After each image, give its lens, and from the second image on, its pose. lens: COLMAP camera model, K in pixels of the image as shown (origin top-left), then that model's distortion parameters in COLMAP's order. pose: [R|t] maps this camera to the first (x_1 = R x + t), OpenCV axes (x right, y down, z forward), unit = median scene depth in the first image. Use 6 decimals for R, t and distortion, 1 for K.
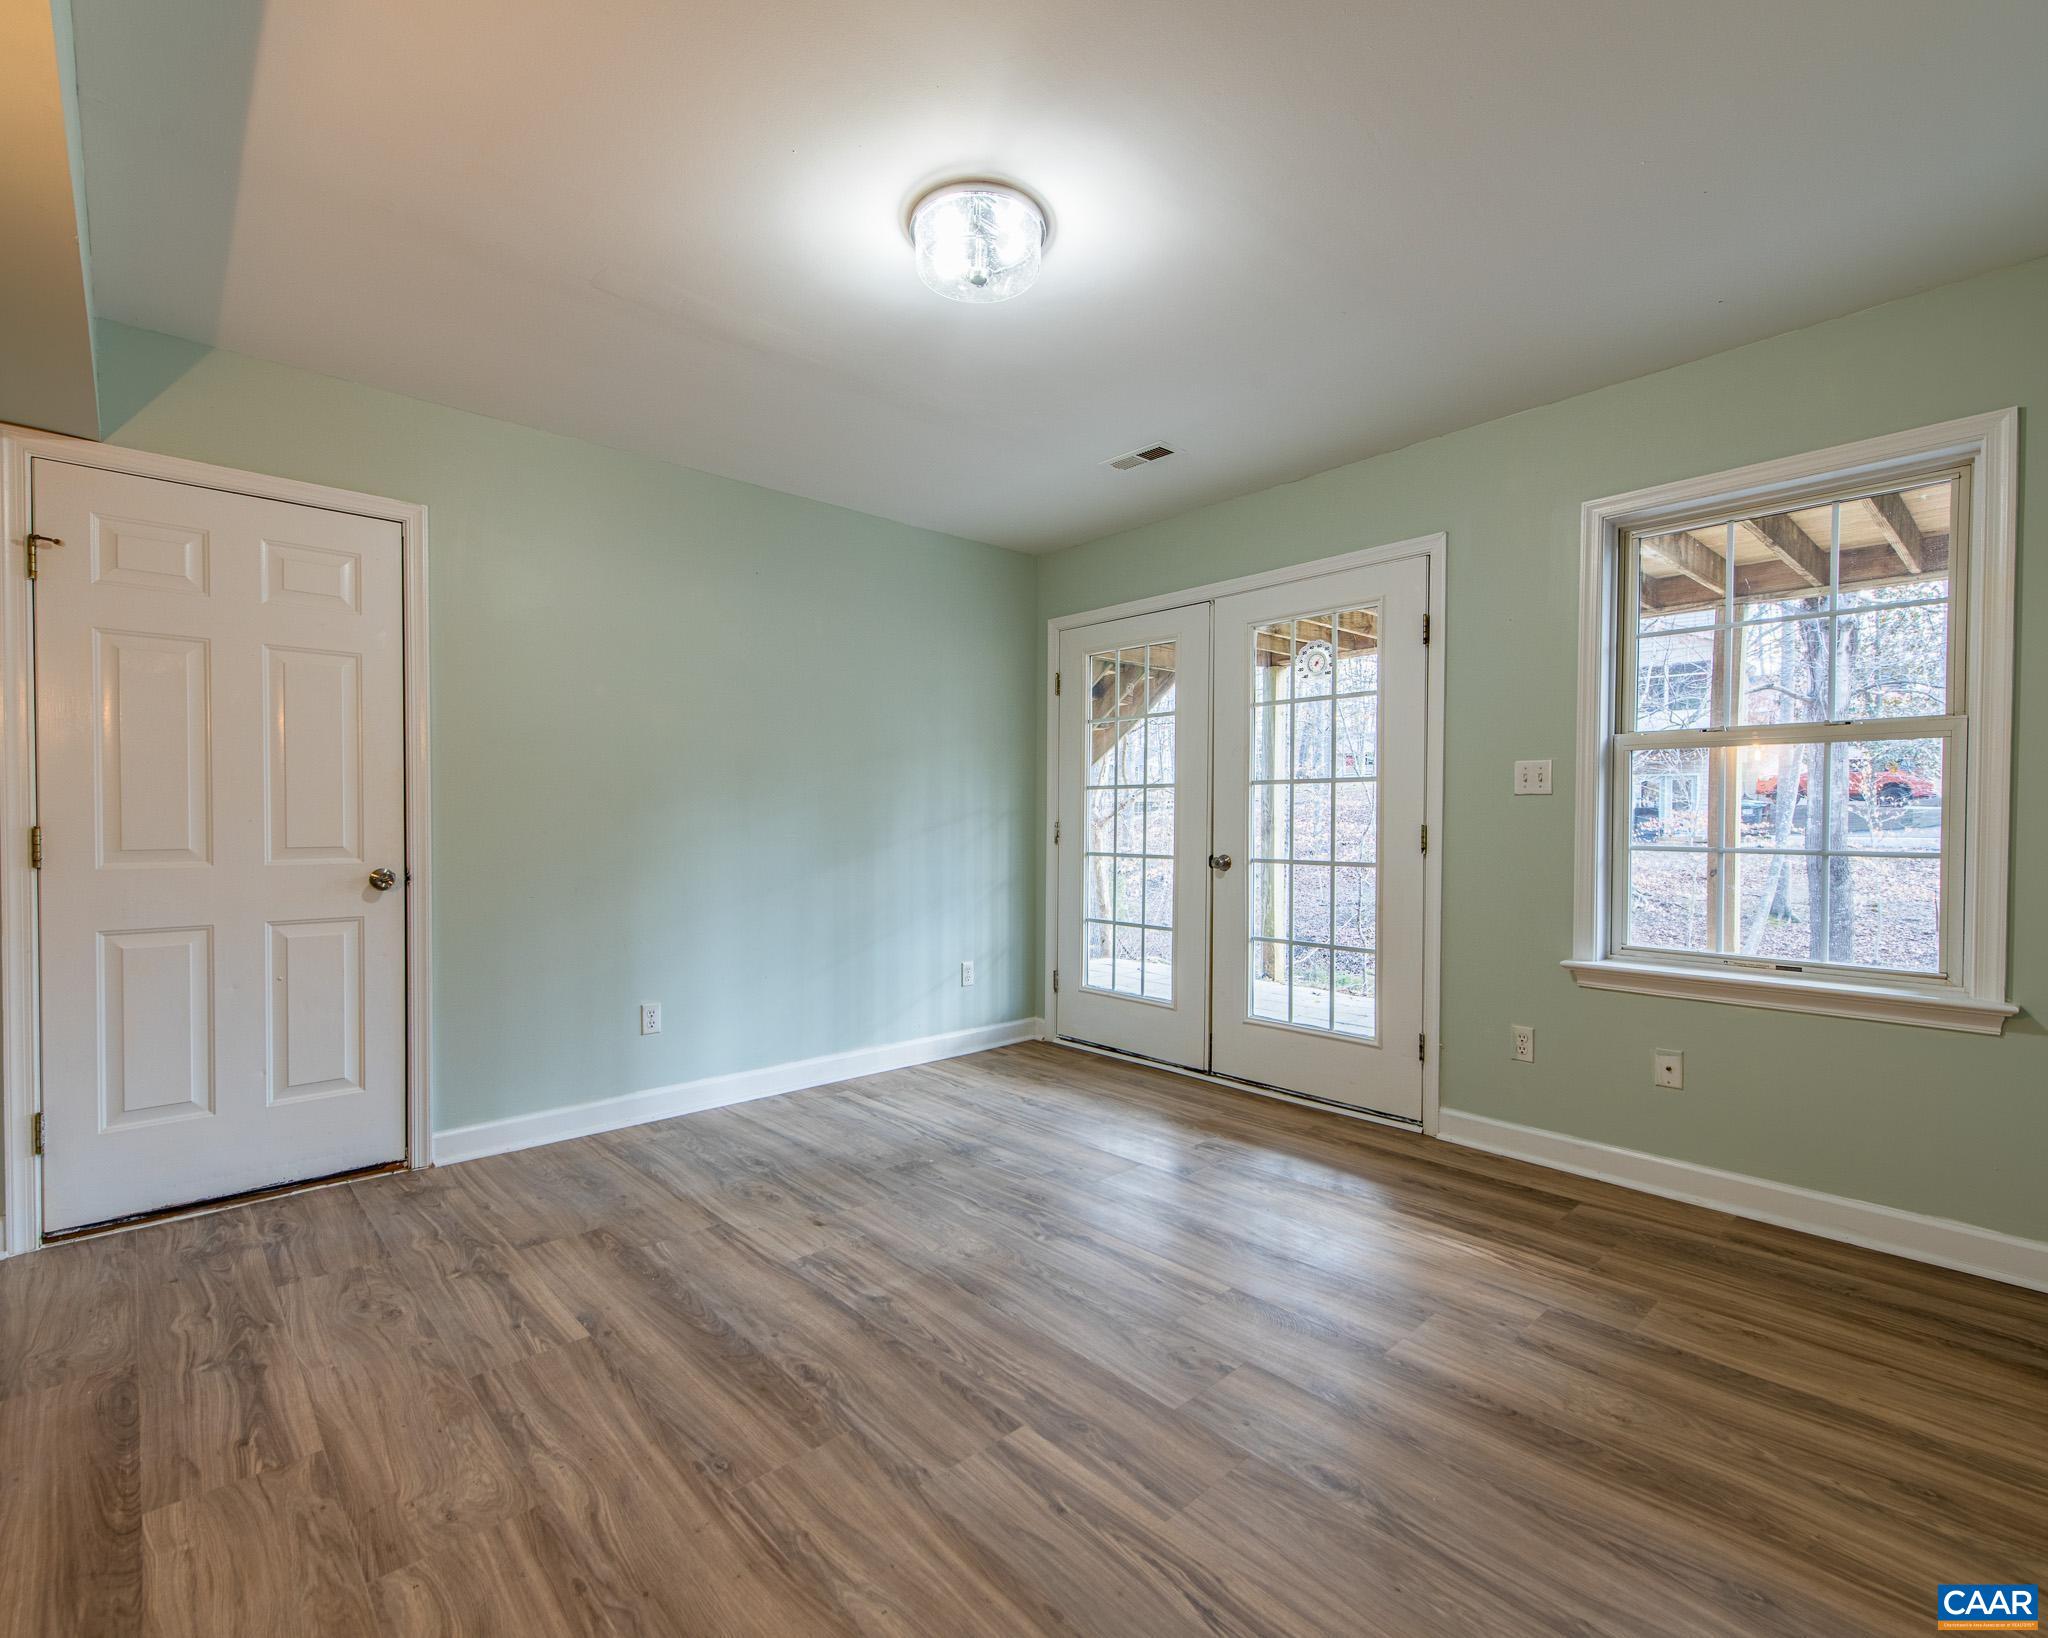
lens RADIAL K [[963.9, 0, 1028.2], [0, 963.9, 830.5], [0, 0, 1]] dist [0.014558, -0.003943]
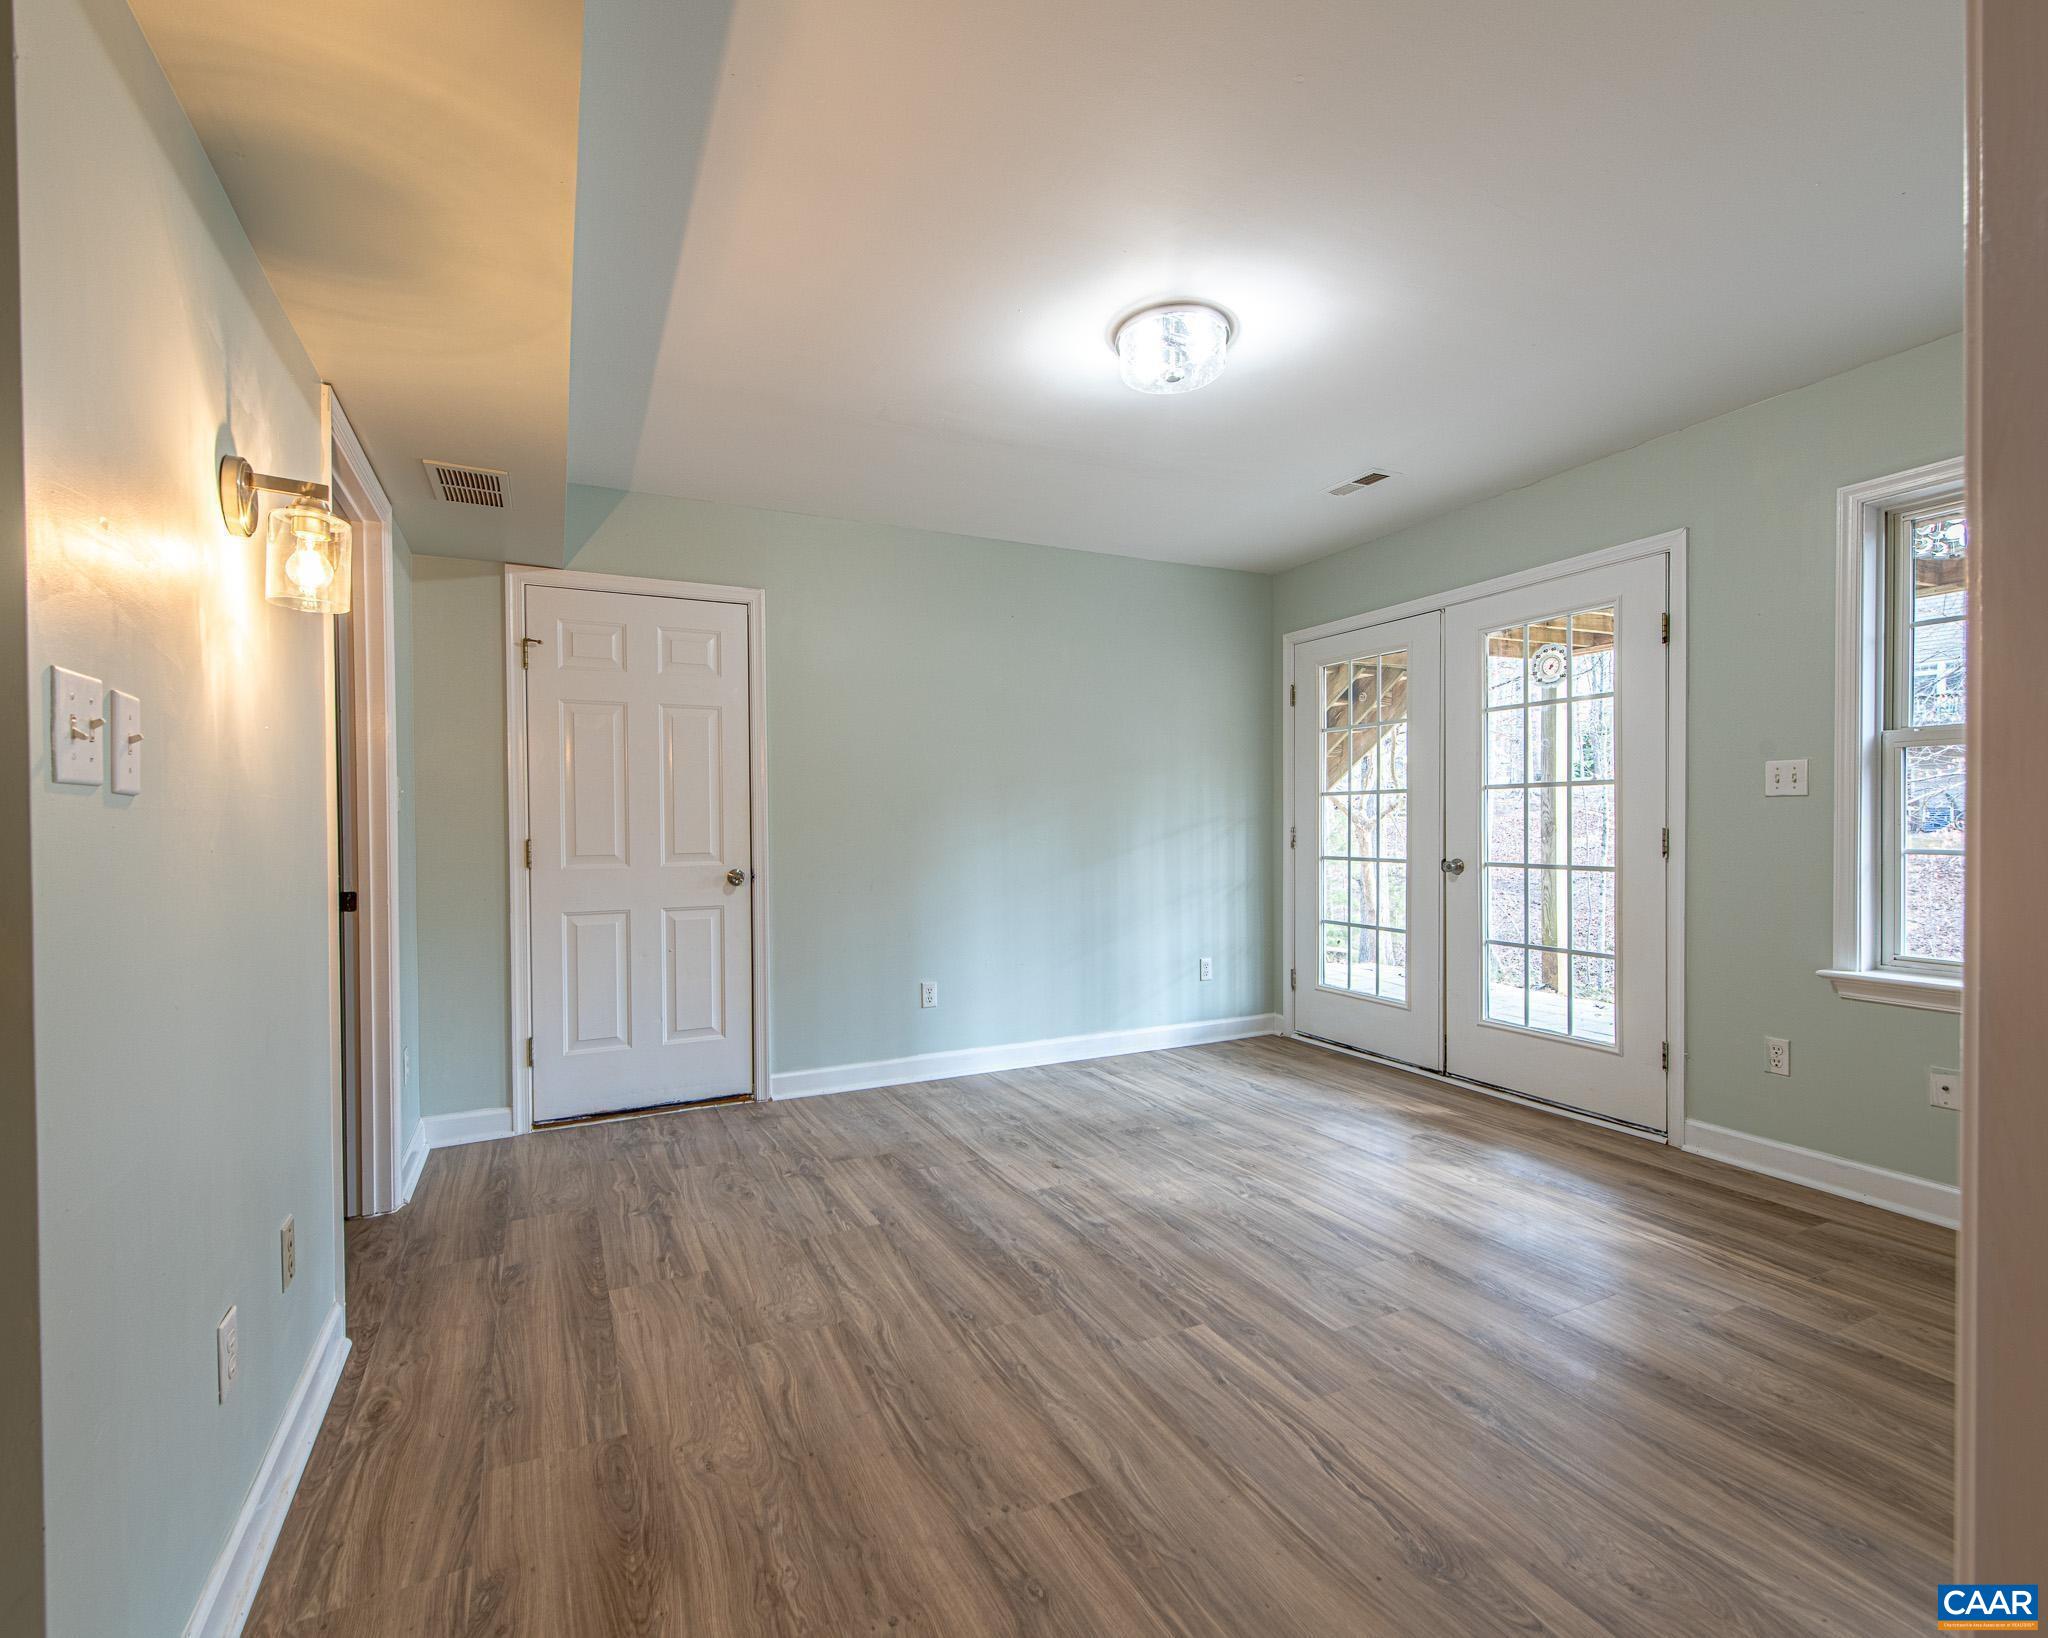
lens RADIAL K [[963.9, 0, 1038.4], [0, 963.9, 828.2], [0, 0, 1]] dist [0.014558, -0.003943]
pose [[0.962905, -0.008566, -0.269705, 0.095448], [0.006960, 0.999952, -0.006911, -0.005196], [0.269751, 0.004778, 0.962918, -0.174239]]
